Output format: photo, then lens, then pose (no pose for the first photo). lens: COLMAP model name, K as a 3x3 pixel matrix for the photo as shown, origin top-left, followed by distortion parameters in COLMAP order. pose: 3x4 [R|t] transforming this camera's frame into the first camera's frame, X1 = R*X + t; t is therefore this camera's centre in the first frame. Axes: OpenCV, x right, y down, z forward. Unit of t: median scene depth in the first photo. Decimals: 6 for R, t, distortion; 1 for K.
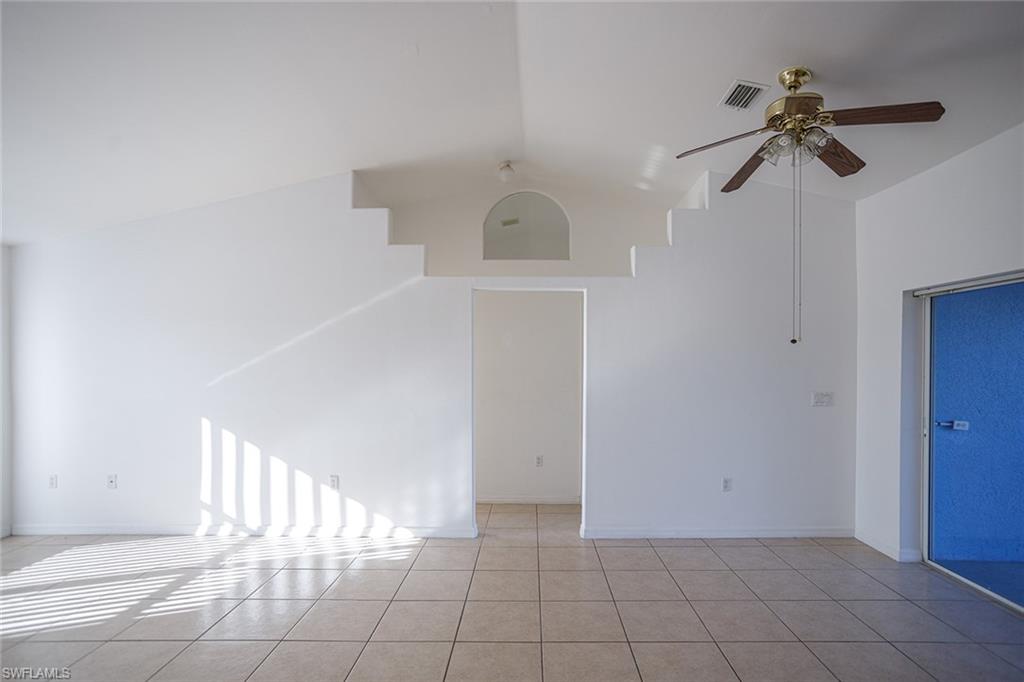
lens RADIAL K [[506.6, 0, 539.1], [0, 506.6, 365.1], [0, 0, 1]] dist [-0.023971, 0.007321]
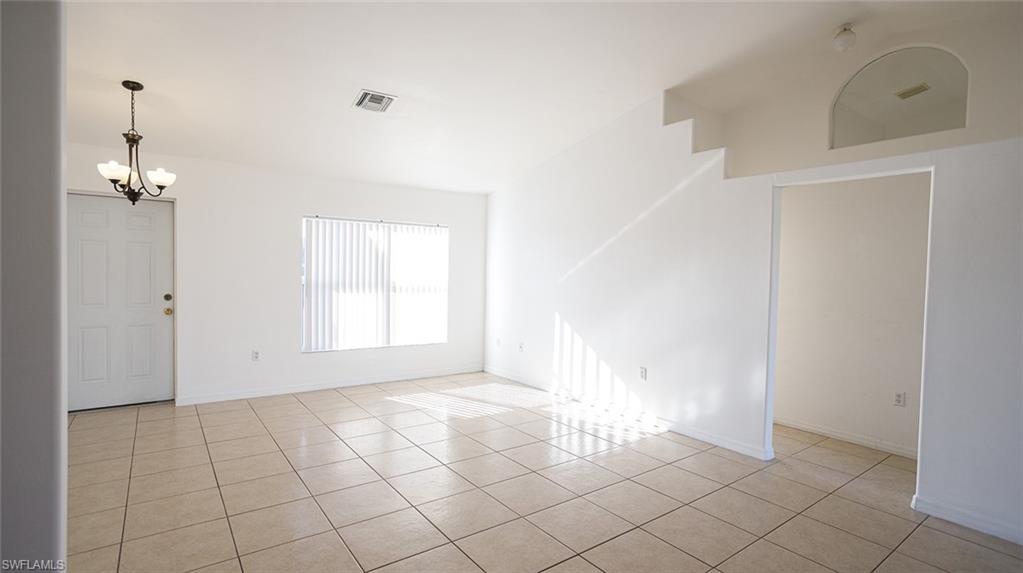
lens RADIAL K [[498.4, 0, 509.4], [0, 498.4, 286.3], [0, 0, 1]] dist [-0.043936, 0.020939]
pose [[0.588574, 0.034004, -0.807728, 0.308172], [-0.023534, 0.999412, 0.024925, 0.016809], [0.808101, 0.004338, 0.589028, 0.106271]]
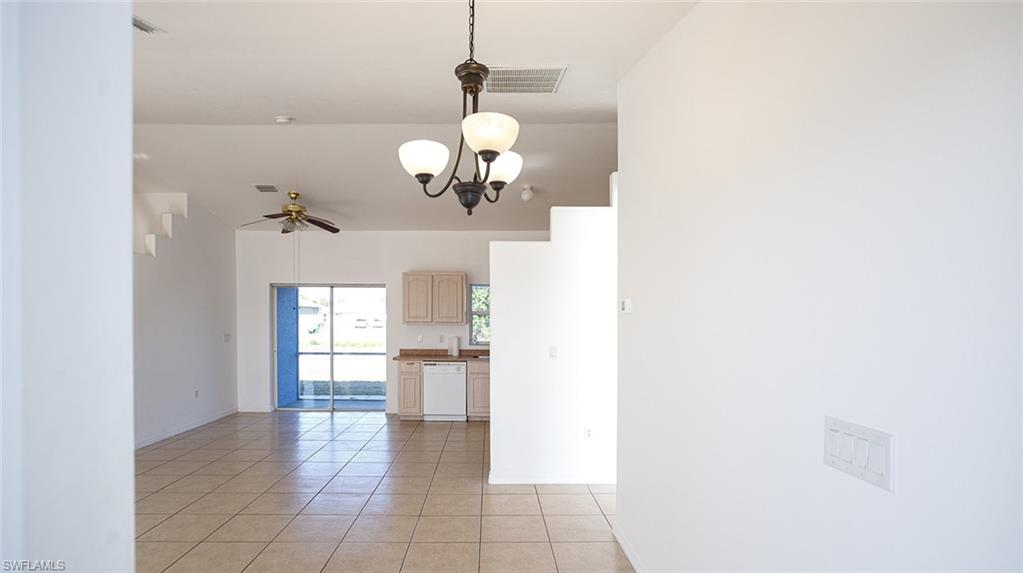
lens RADIAL K [[498.4, 0, 465.2], [0, 498.4, 322.7], [0, 0, 1]] dist [-0.043936, 0.020939]
pose [[0.040482, -0.015044, 0.999067, -1.143016], [0.000483, 0.999887, 0.015037, -0.010783], [-0.999180, -0.000126, 0.040485, 0.075392]]
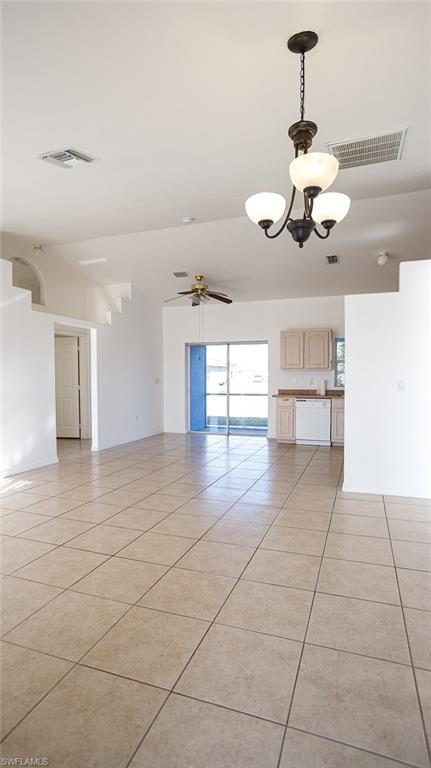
lens RADIAL K [[374.2, 0, 208.1], [0, 374.2, 387.7], [0, 0, 1]] dist [-0.043936, 0.020939]
pose [[0.375524, -0.034685, 0.926163, -1.112996], [0.013420, 0.999398, 0.031986, 0.044251], [-0.926715, 0.000418, 0.375764, 0.025788]]
